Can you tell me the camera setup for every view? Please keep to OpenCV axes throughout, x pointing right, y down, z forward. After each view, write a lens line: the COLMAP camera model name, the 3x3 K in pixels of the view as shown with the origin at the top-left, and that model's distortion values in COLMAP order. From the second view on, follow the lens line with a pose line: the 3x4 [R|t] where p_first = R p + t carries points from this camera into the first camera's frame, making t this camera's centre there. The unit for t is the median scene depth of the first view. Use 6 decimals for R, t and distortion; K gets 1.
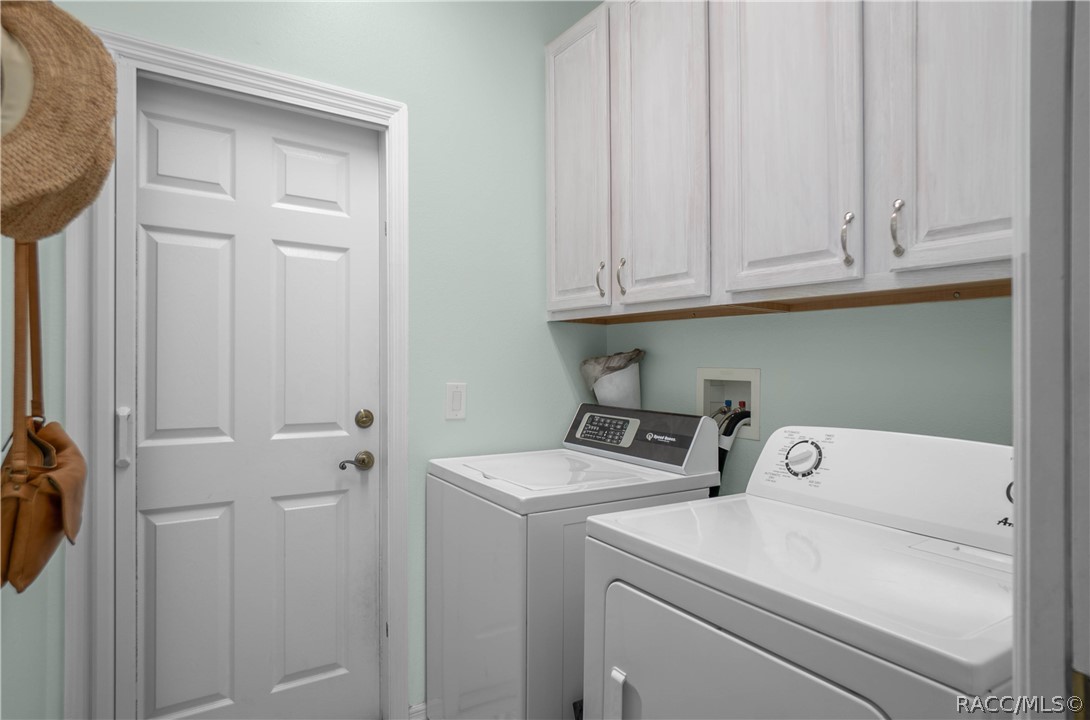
lens RADIAL K [[582.5, 0, 544.8], [0, 582.5, 360.8], [0, 0, 1]] dist [0.000416, -0.000001]
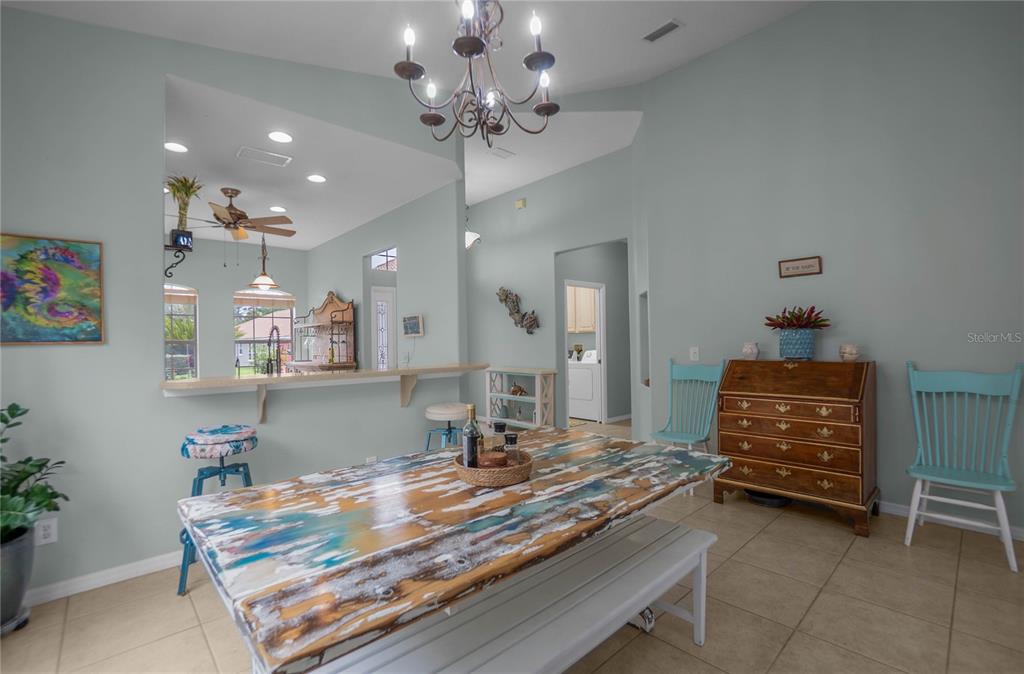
lens RADIAL K [[454.6, 0, 511.0], [0, 454.6, 338.3], [0, 0, 1]] dist [-0.025871, -0.000144]
pose [[0.985080, -0.024085, 0.170402, -1.102817], [0.024723, 0.999693, -0.001623, -0.036322], [-0.170310, 0.005811, 0.985373, -3.305393]]
